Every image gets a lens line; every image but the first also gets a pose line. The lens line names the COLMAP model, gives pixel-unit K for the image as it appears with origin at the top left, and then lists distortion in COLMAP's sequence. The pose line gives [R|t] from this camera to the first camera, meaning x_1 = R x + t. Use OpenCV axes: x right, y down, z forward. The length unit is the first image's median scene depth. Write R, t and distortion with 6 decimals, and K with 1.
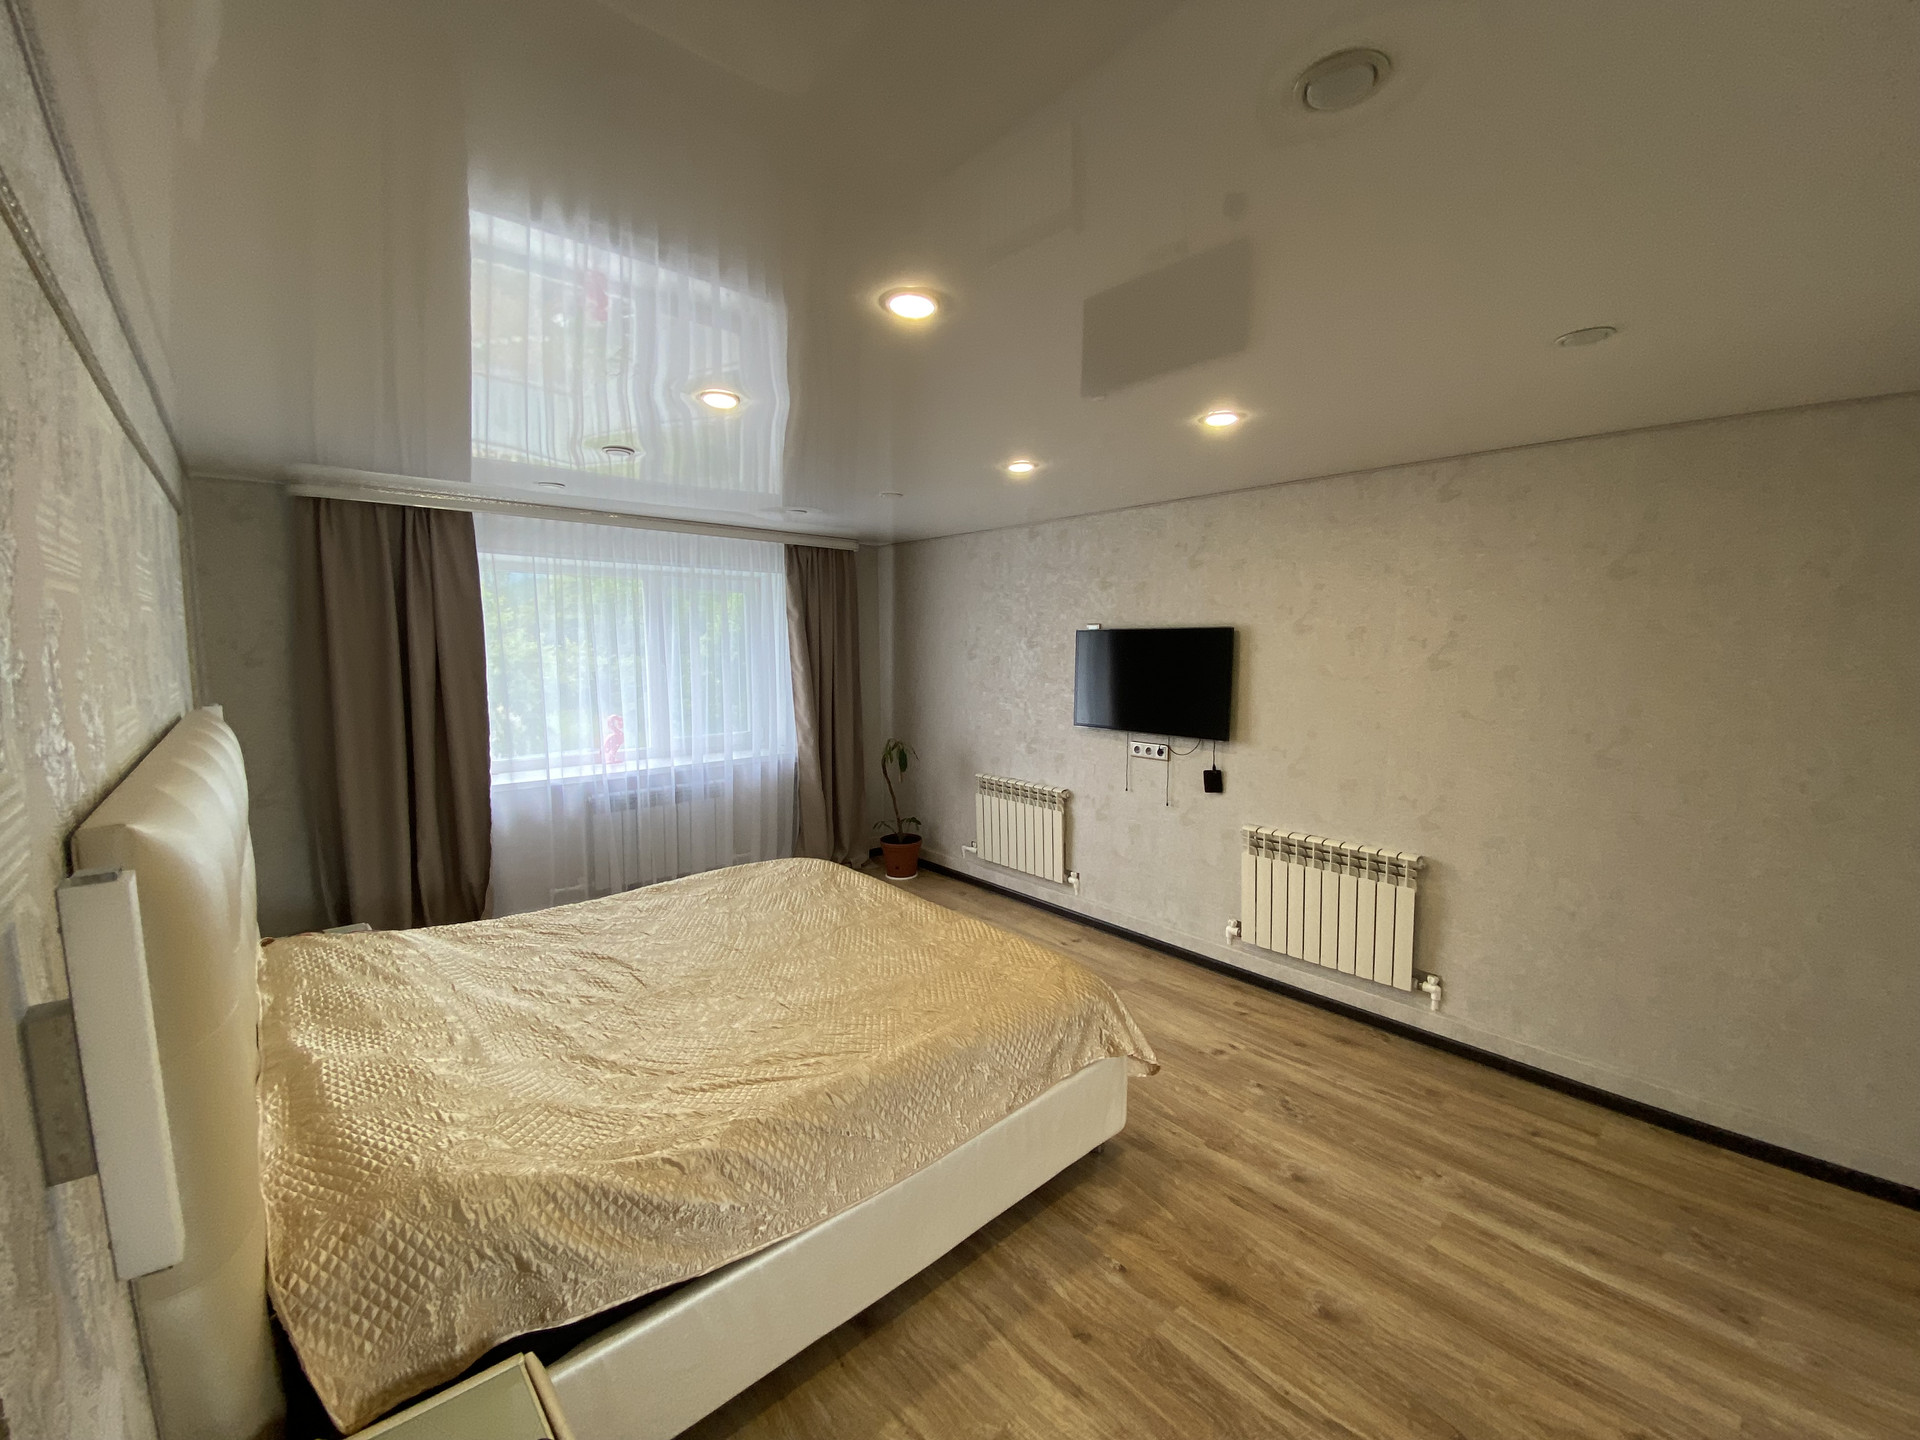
lens RADIAL K [[775.0, 0, 953.3], [0, 775.0, 717.7], [0, 0, 1]] dist [0.018584, -0.019408]
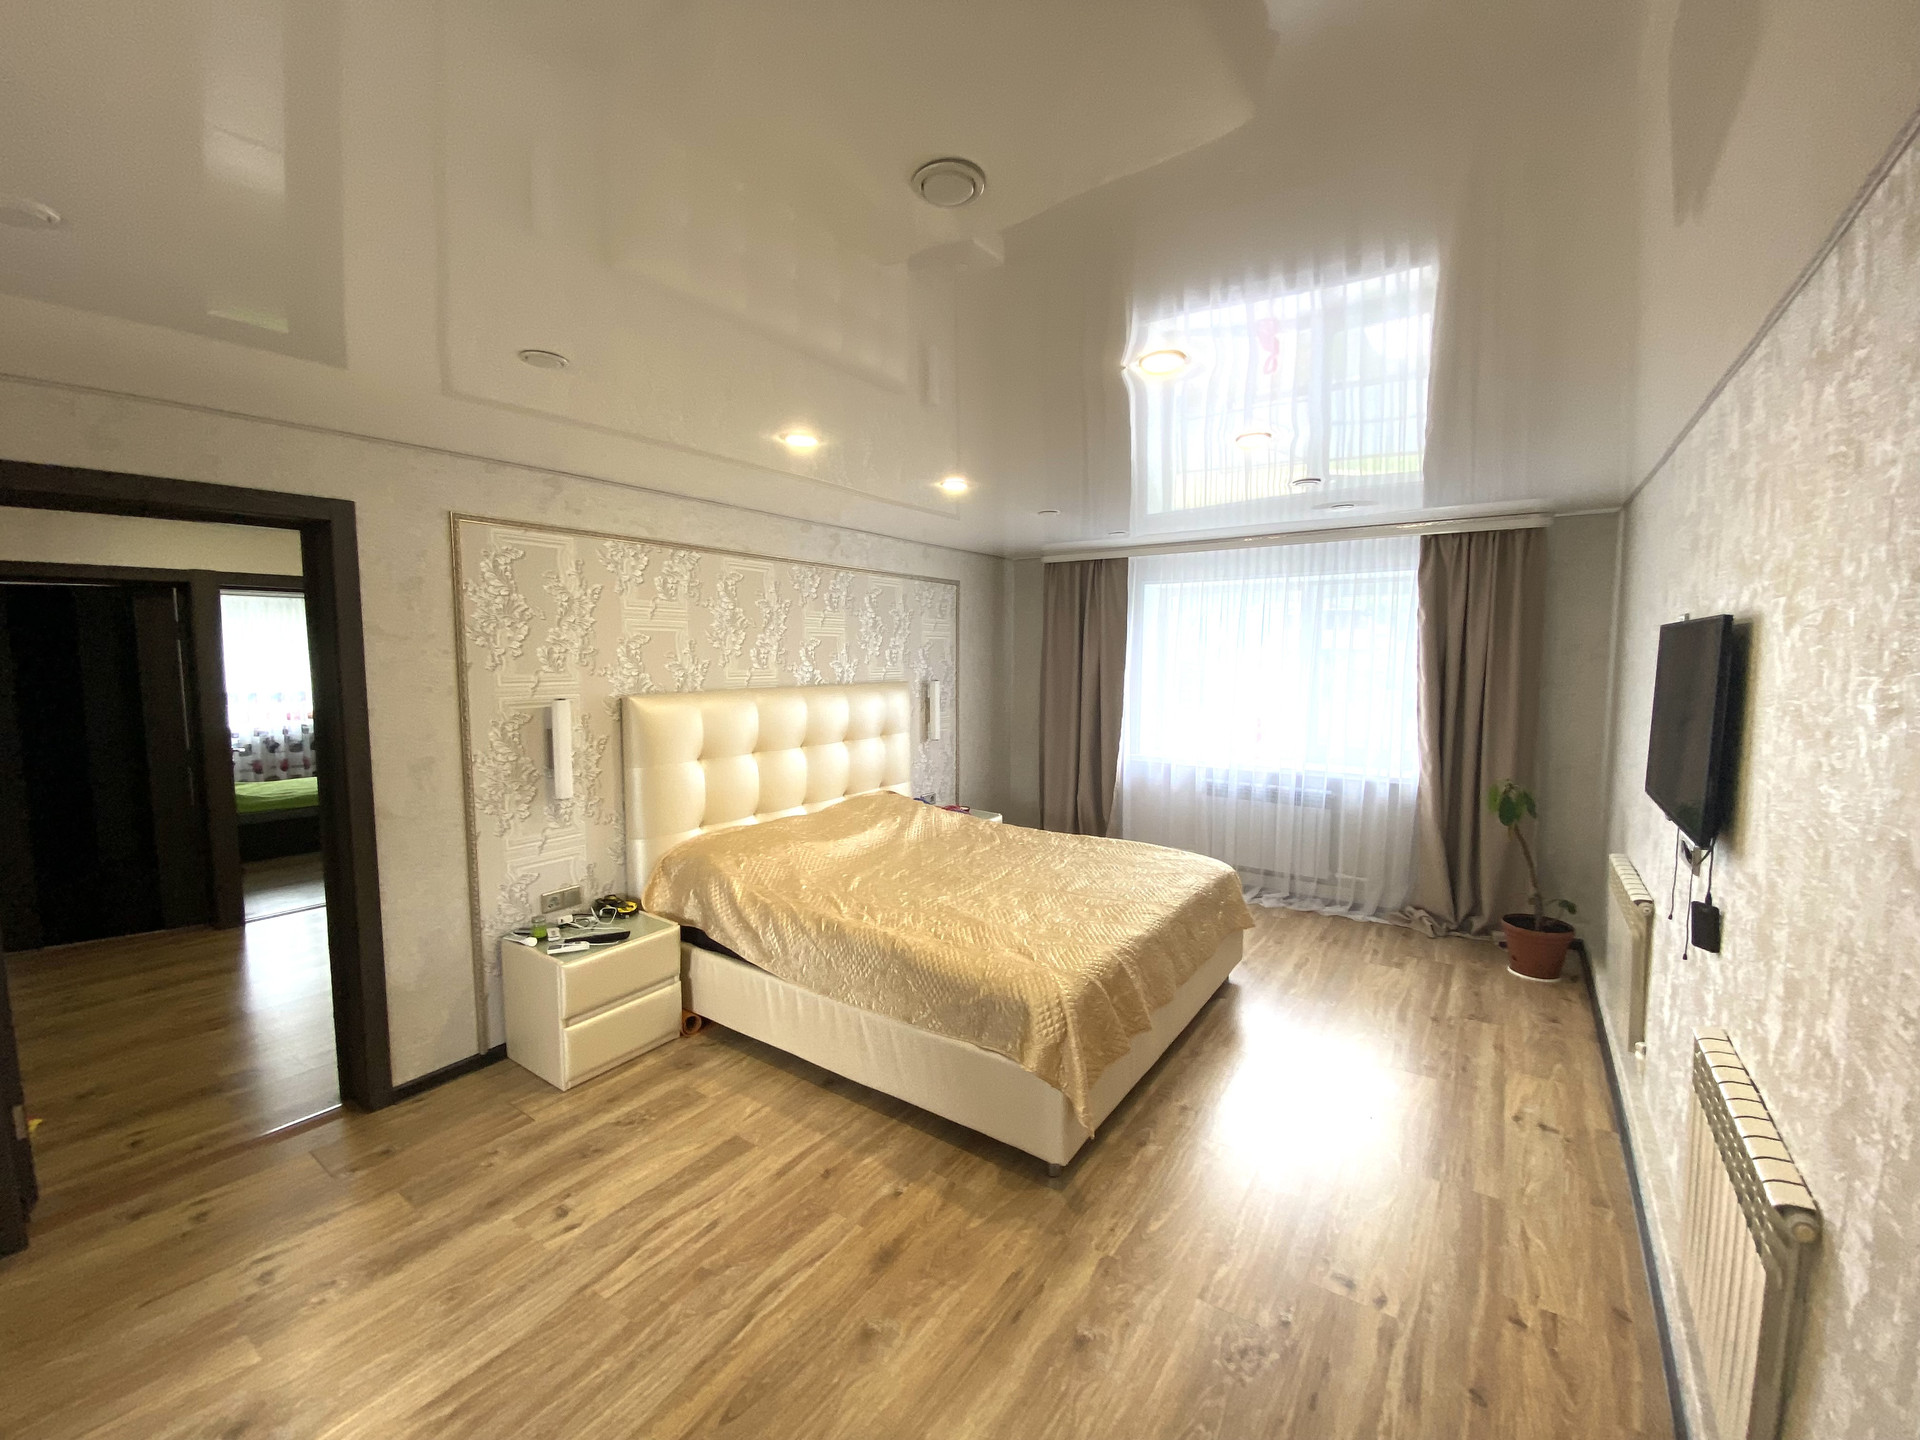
lens RADIAL K [[775.0, 0, 953.3], [0, 775.0, 717.7], [0, 0, 1]] dist [0.018584, -0.019408]
pose [[0.239027, 0.085062, -0.967280, 1.168263], [-0.101856, 0.992856, 0.062141, -0.054048], [0.965656, 0.083670, 0.245983, 0.679627]]
